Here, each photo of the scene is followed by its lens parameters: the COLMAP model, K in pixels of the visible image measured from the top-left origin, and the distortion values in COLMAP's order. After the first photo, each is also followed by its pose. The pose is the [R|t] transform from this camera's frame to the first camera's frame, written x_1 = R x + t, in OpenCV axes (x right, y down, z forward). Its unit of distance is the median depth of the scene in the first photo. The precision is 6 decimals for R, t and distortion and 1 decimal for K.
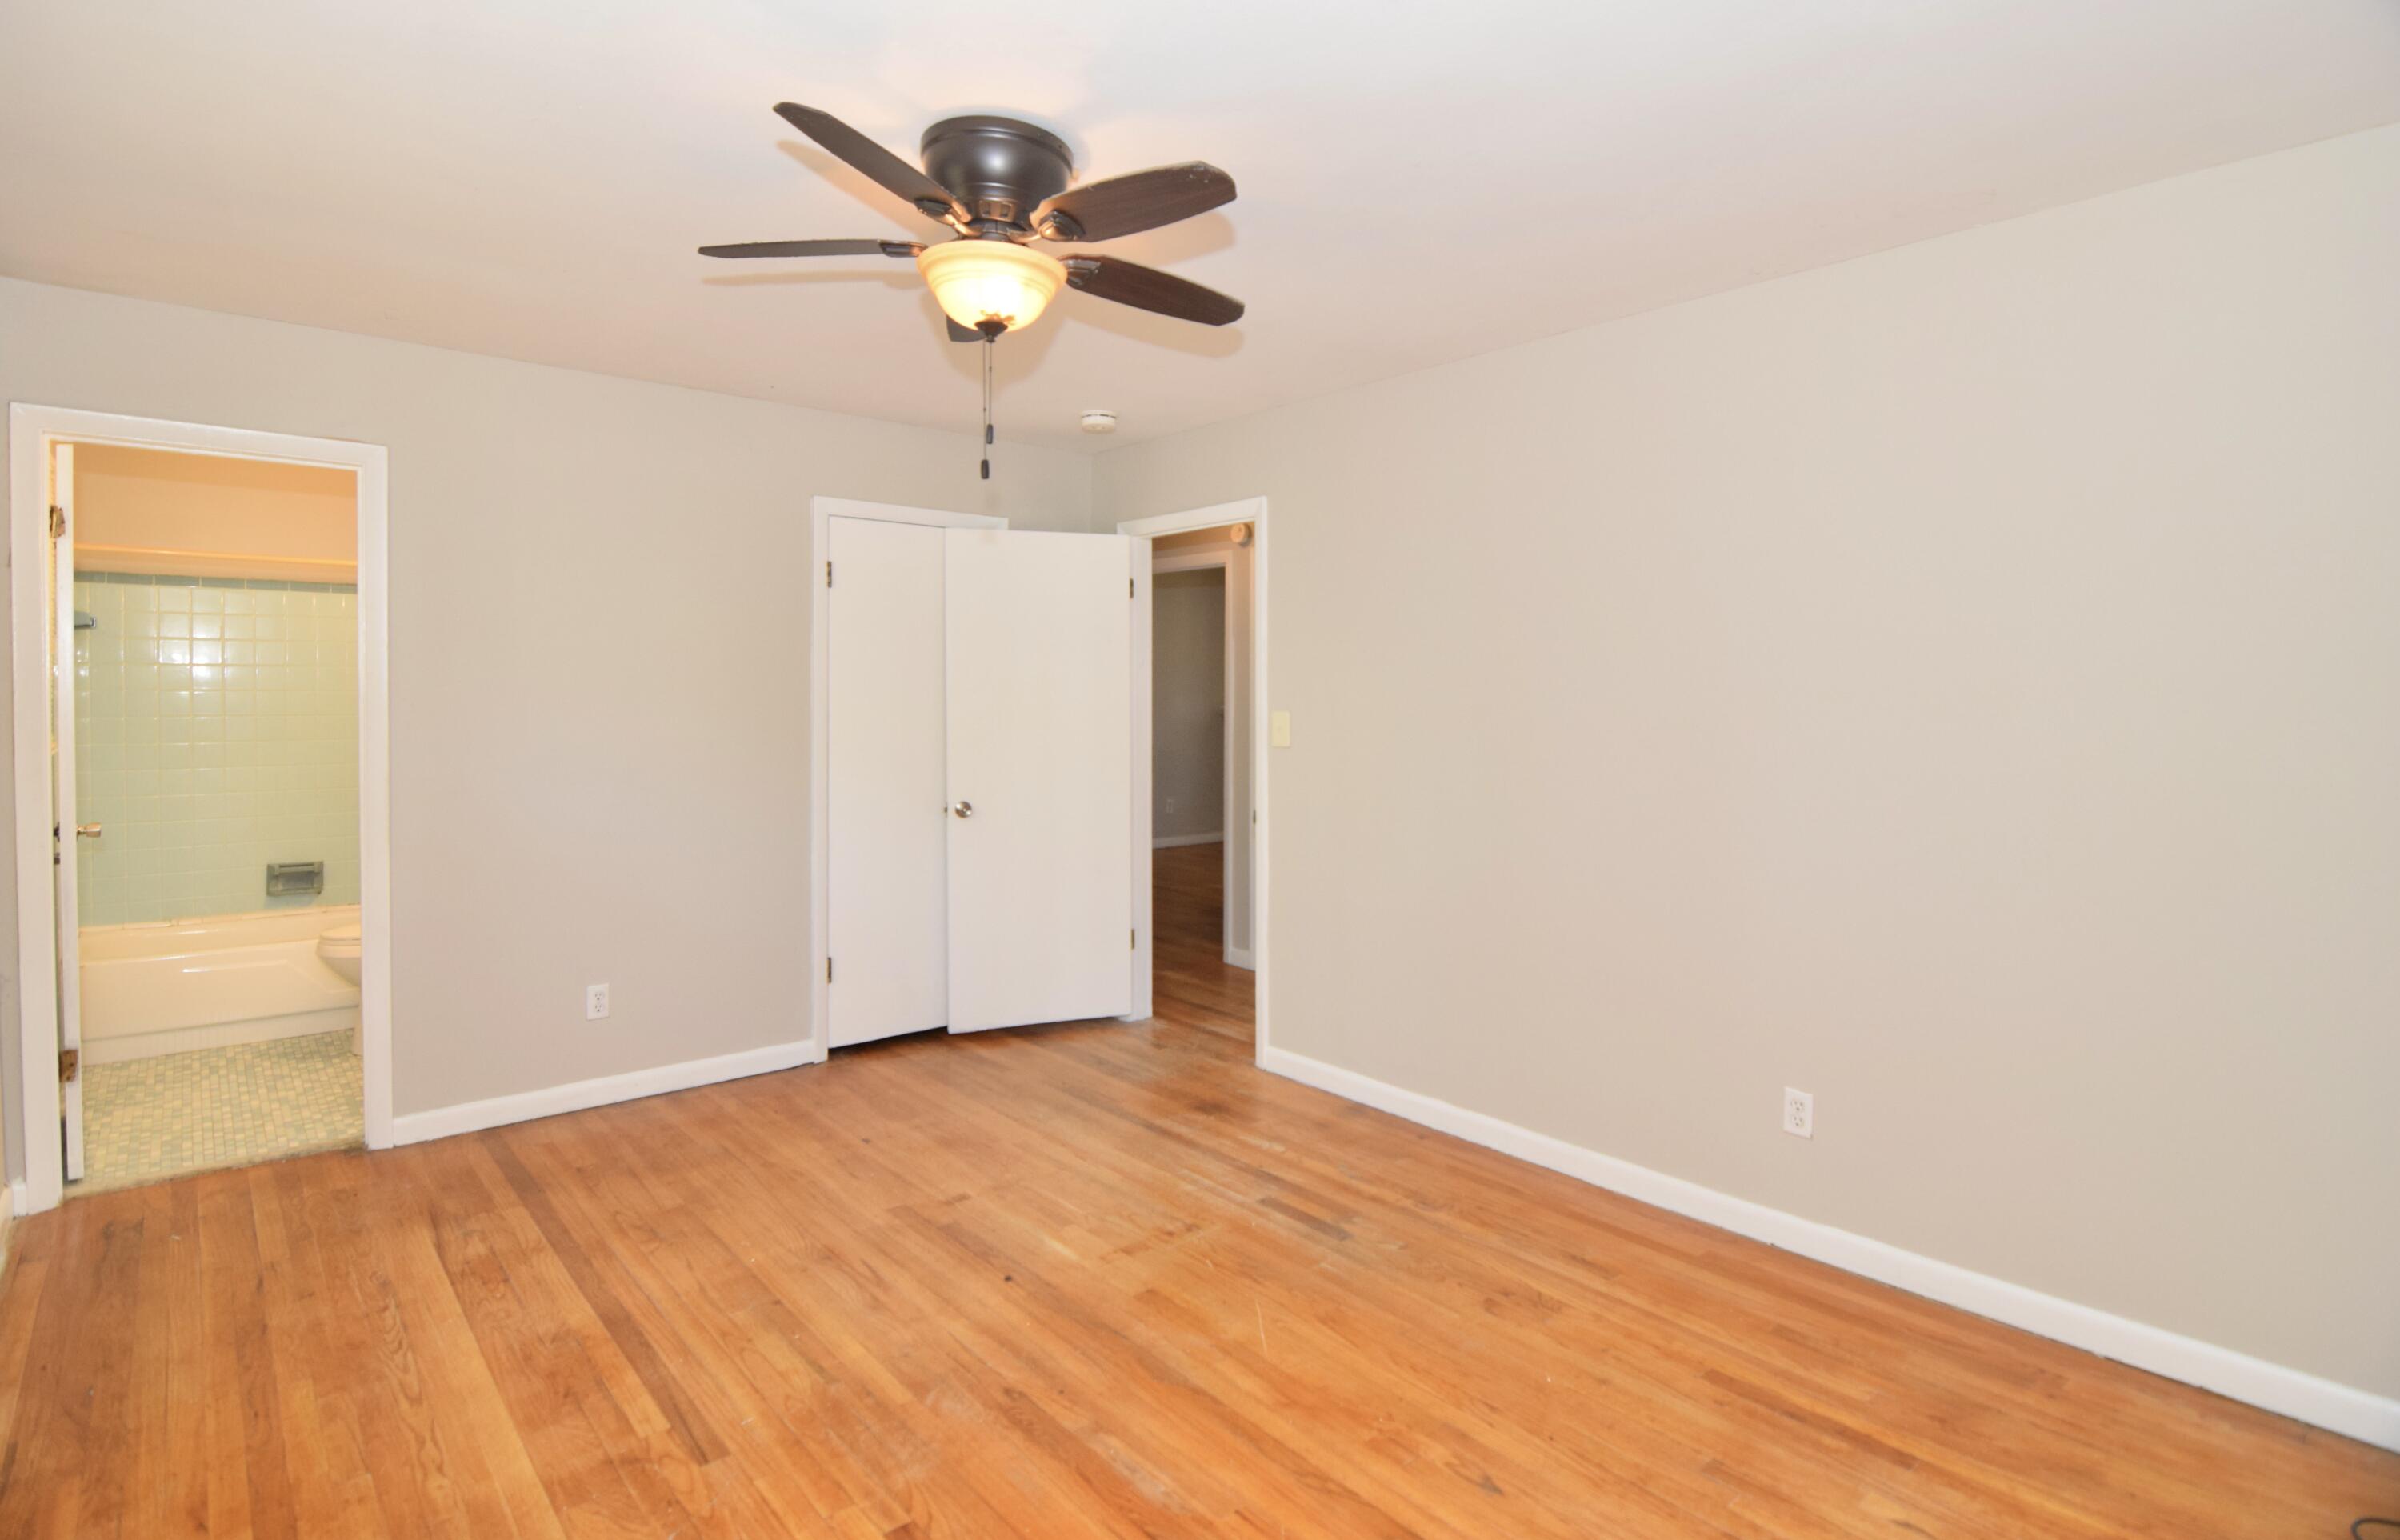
lens RADIAL K [[1247.9, 0, 1200.0], [0, 1247.9, 720.1], [0, 0, 1]] dist [0.001476, -0.014459]
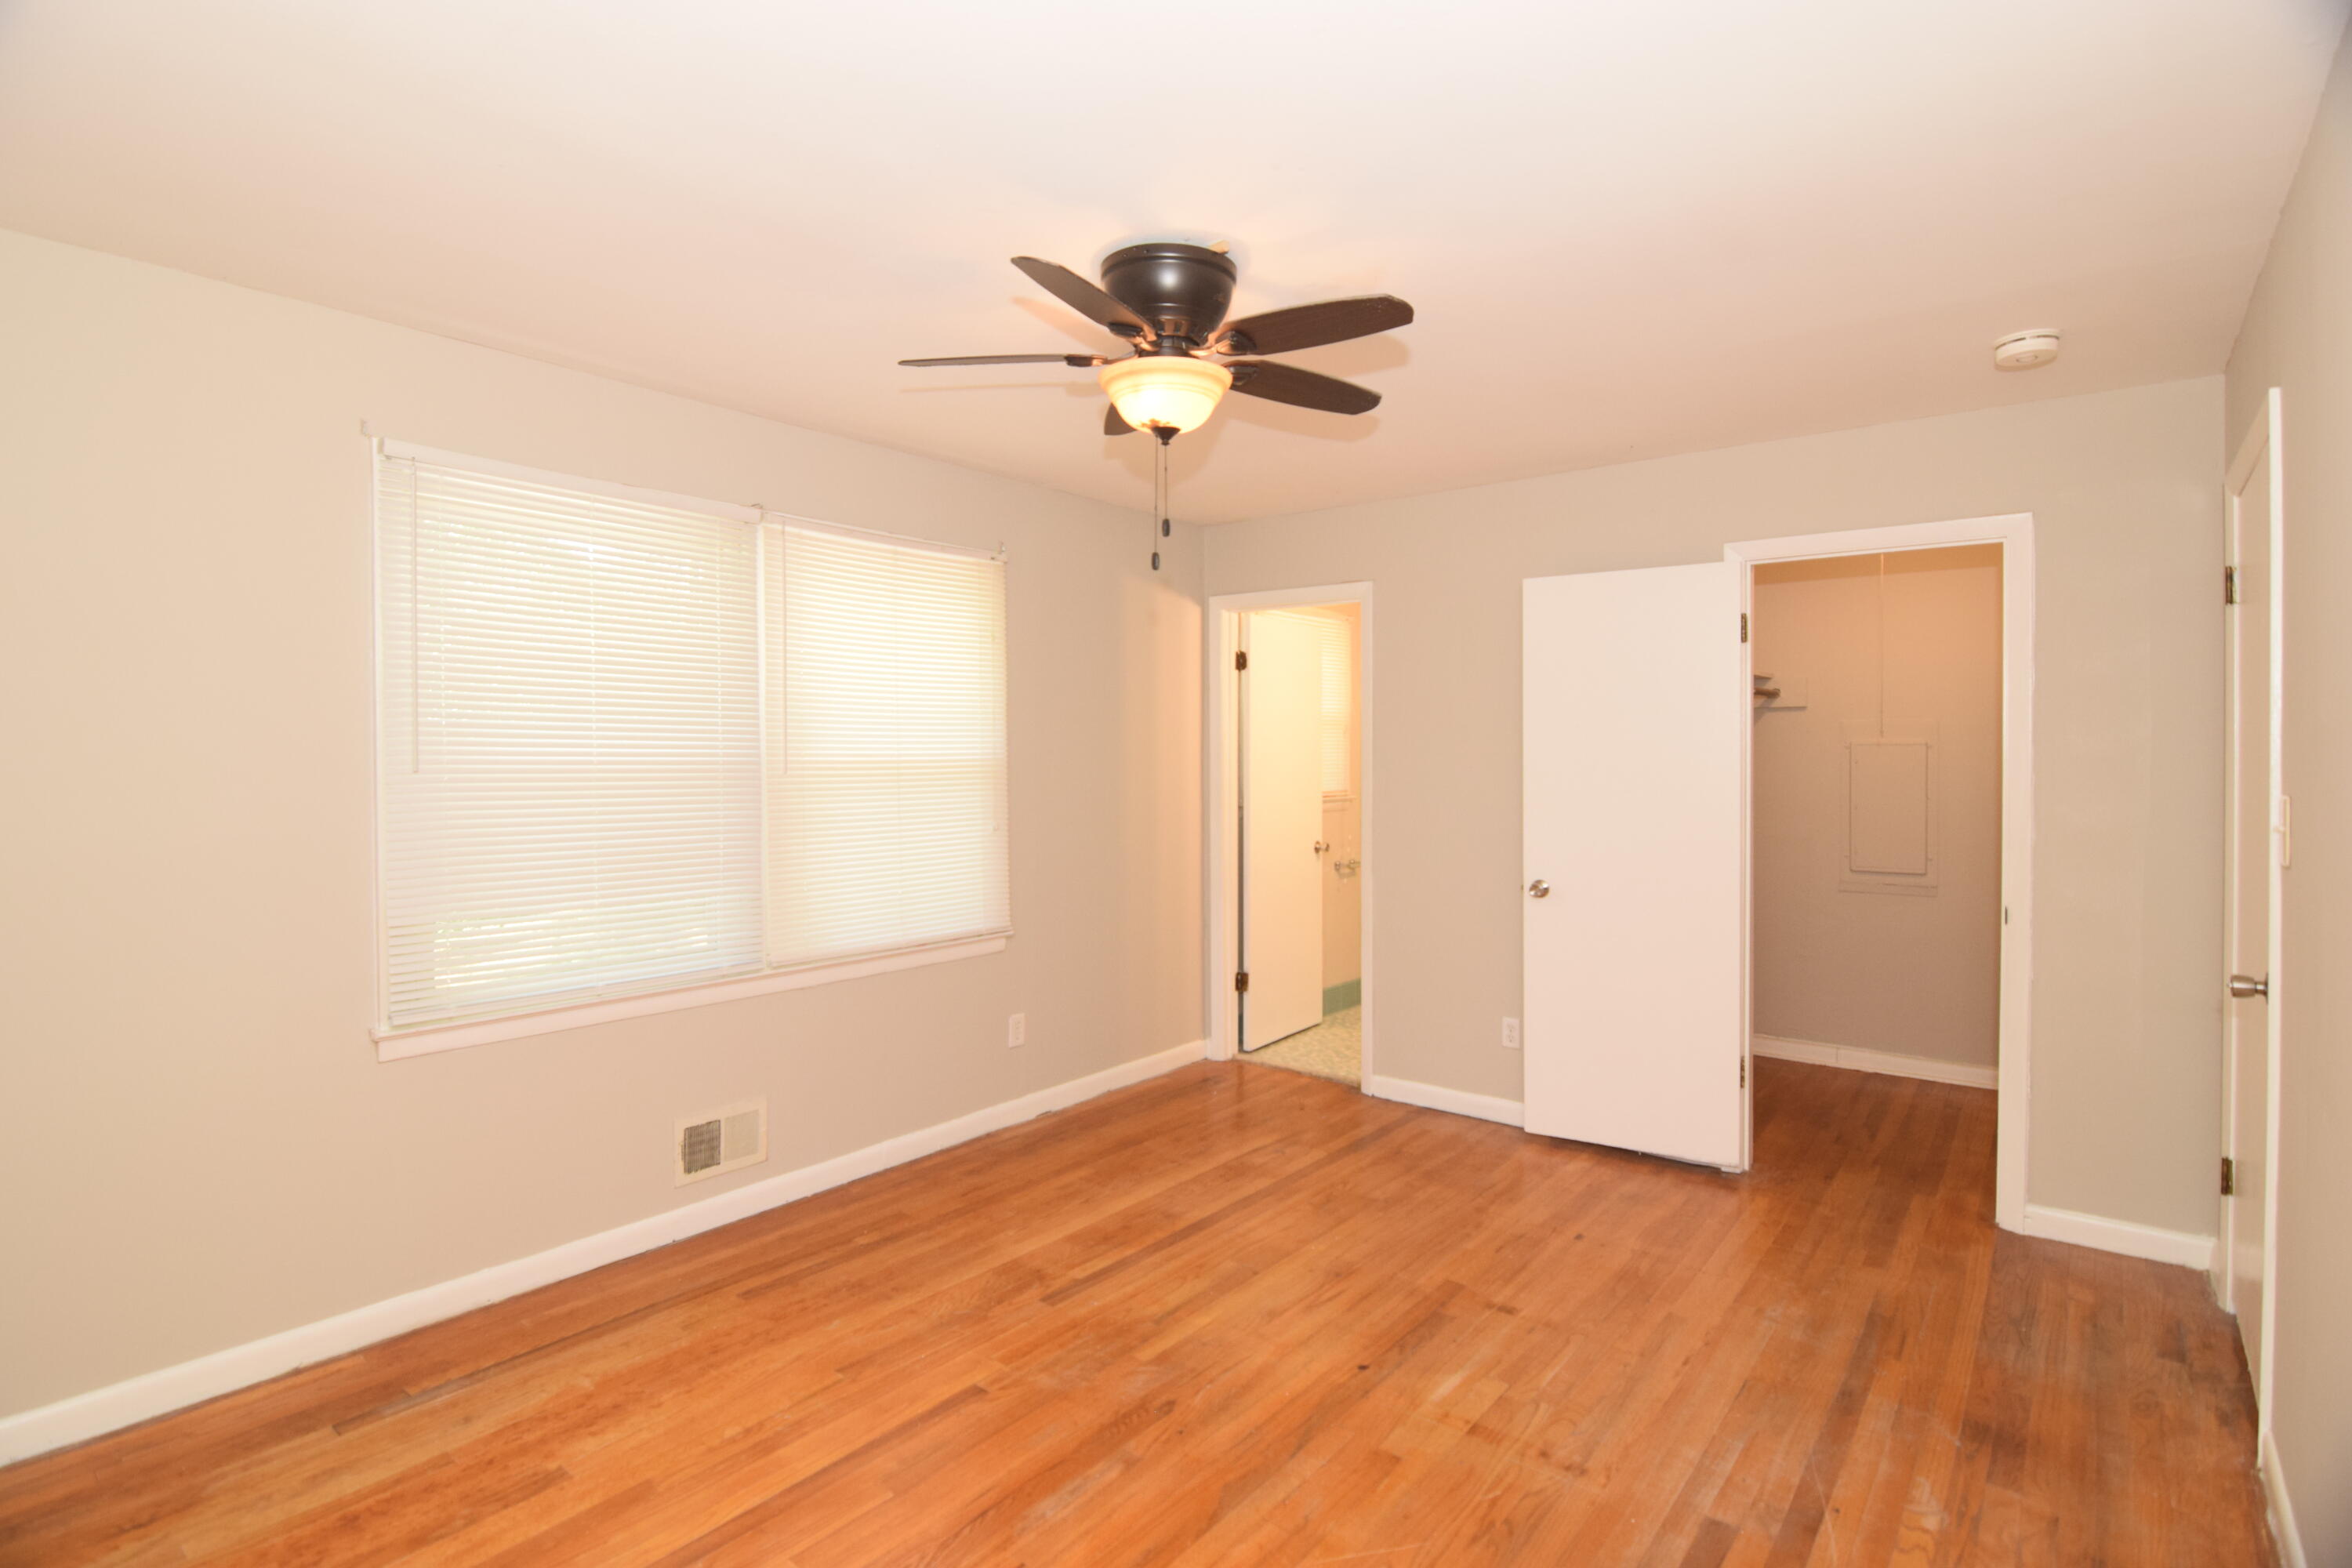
lens RADIAL K [[1186.5, 0, 1142.1], [0, 1186.5, 774.1], [0, 0, 1]] dist [0.002506, -0.013968]
pose [[0.129529, 0.009766, -0.991527, 0.689964], [-0.020174, 0.999770, 0.007212, -0.013374], [0.991370, 0.019069, 0.129697, 0.664809]]
